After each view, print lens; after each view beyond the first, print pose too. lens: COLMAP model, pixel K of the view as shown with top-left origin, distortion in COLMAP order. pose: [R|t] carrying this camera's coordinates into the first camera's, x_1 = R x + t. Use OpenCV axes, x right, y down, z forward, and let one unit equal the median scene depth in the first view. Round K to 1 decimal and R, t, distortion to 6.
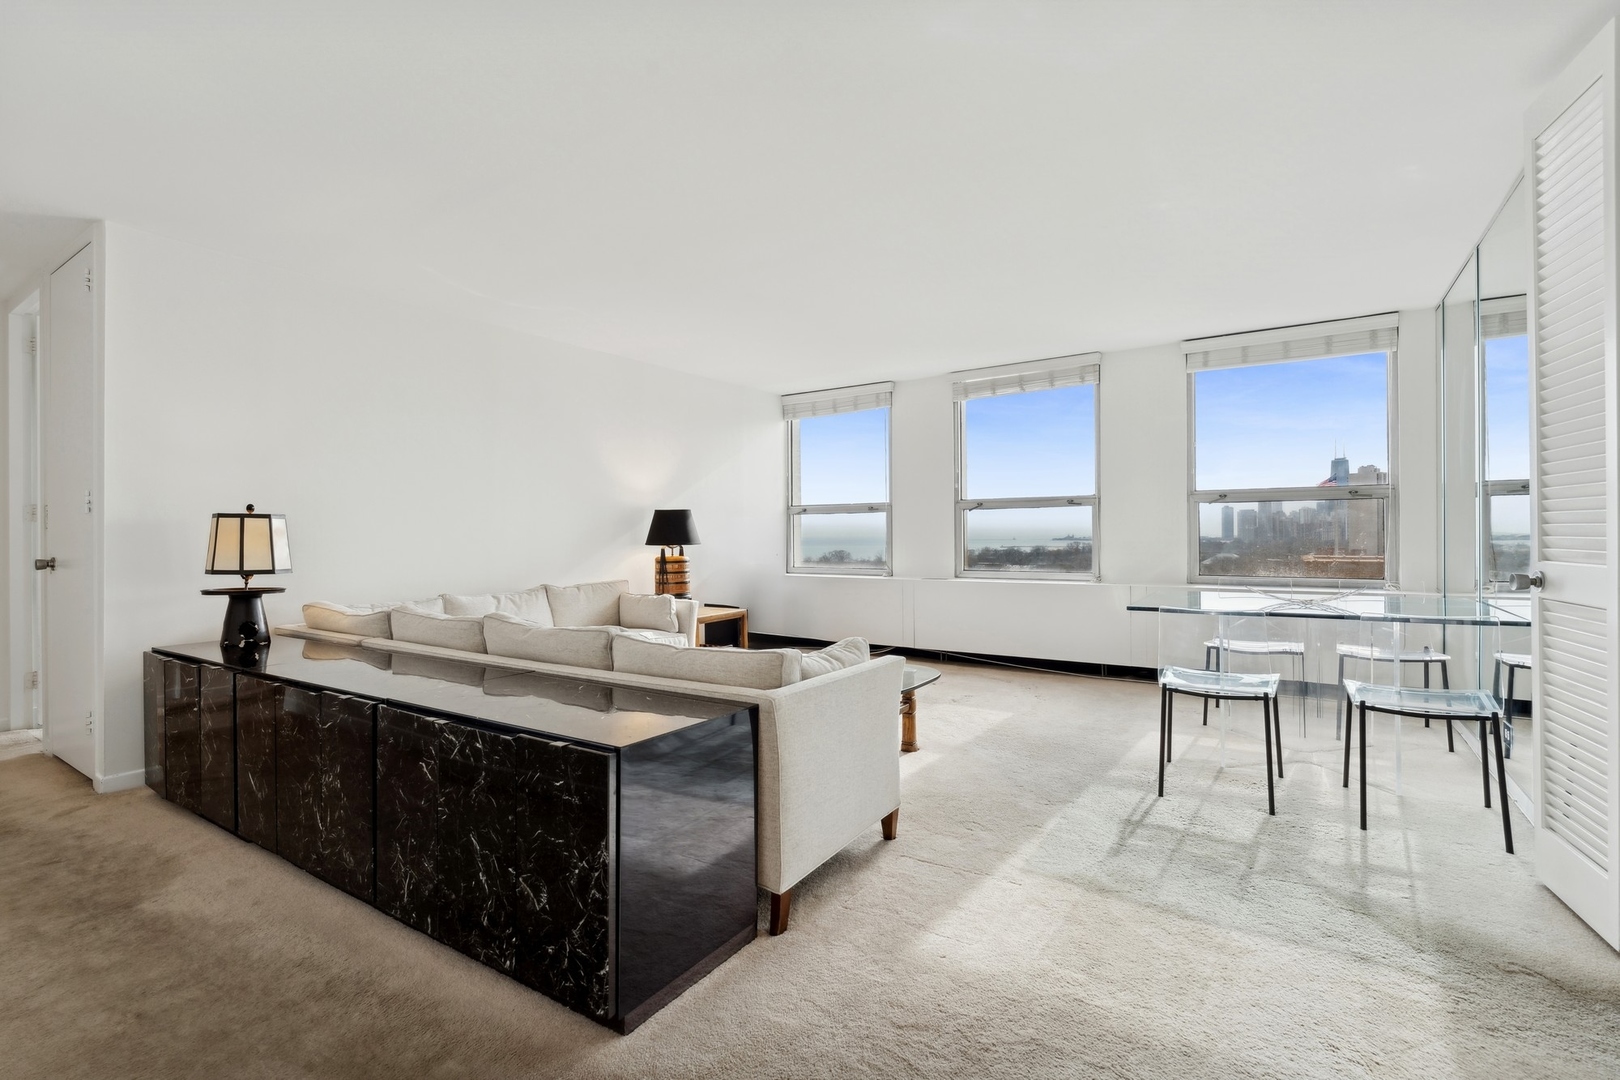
lens RADIAL K [[745.4, 0, 802.5], [0, 745.4, 536.0], [0, 0, 1]] dist [0.001203, 0.000295]
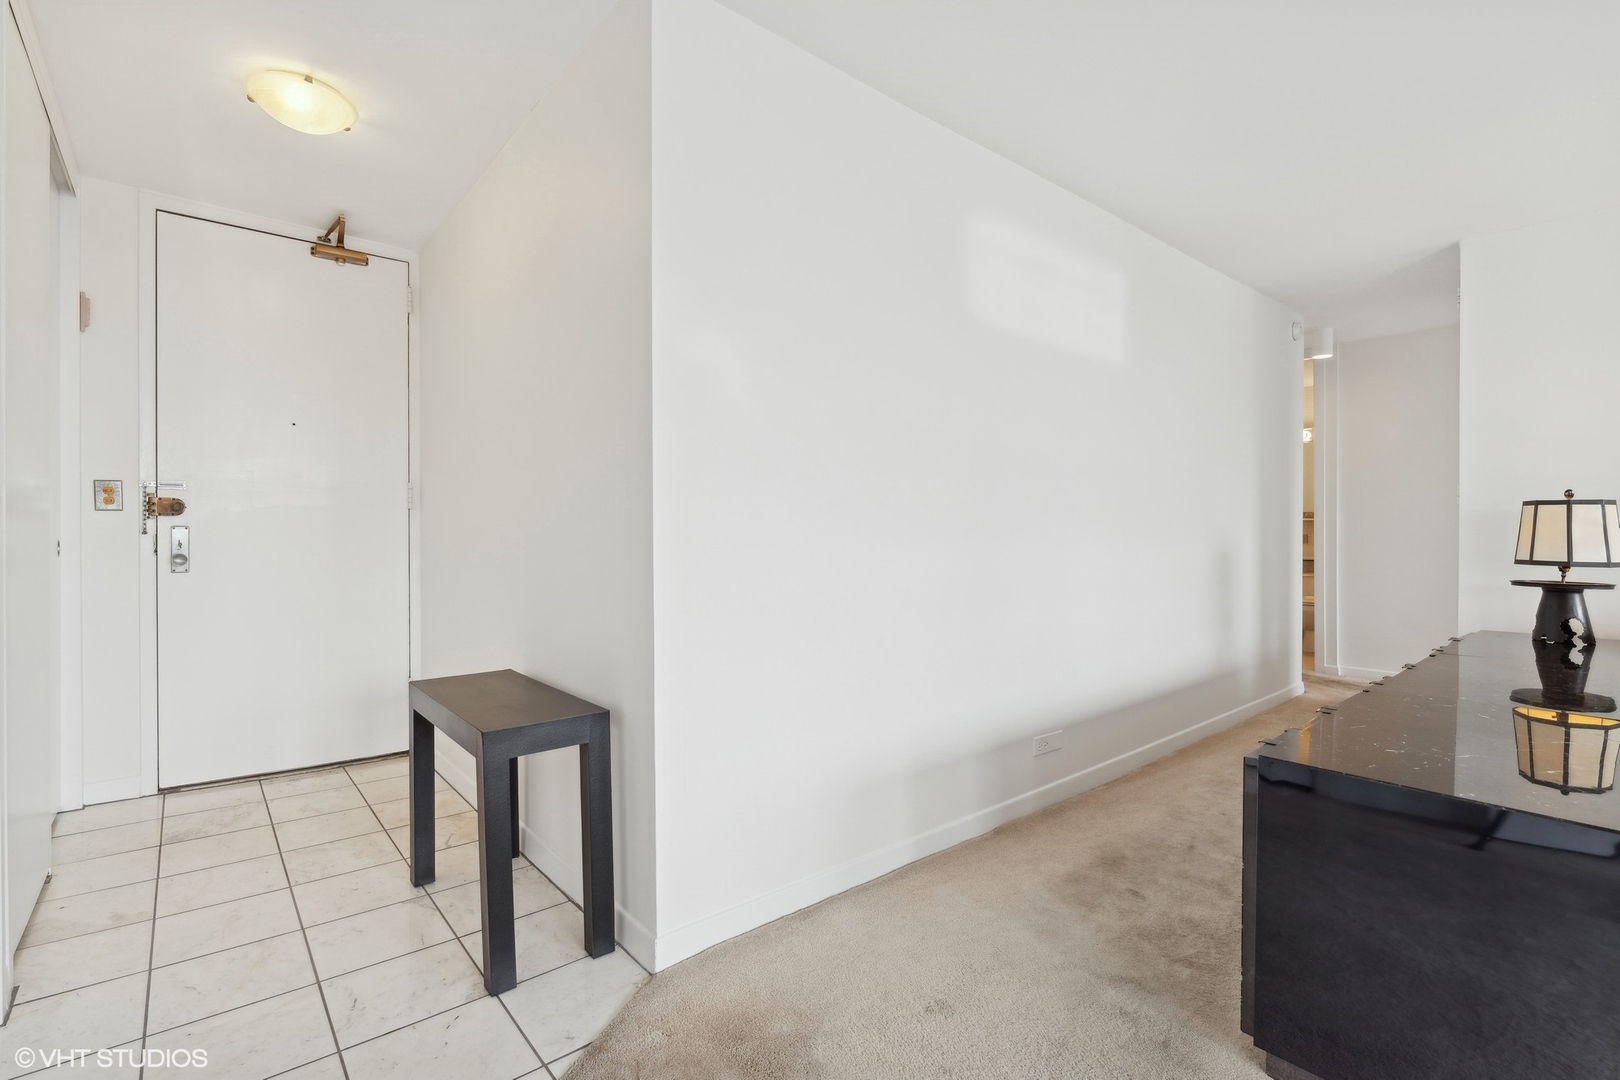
lens RADIAL K [[745.4, 0, 802.5], [0, 745.4, 536.0], [0, 0, 1]] dist [0.001203, 0.000295]
pose [[-0.285058, 0.009442, -0.958464, 0.245238], [0.000083, 0.999952, 0.009826, 0.002985], [0.958510, 0.002722, -0.285045, 0.225524]]
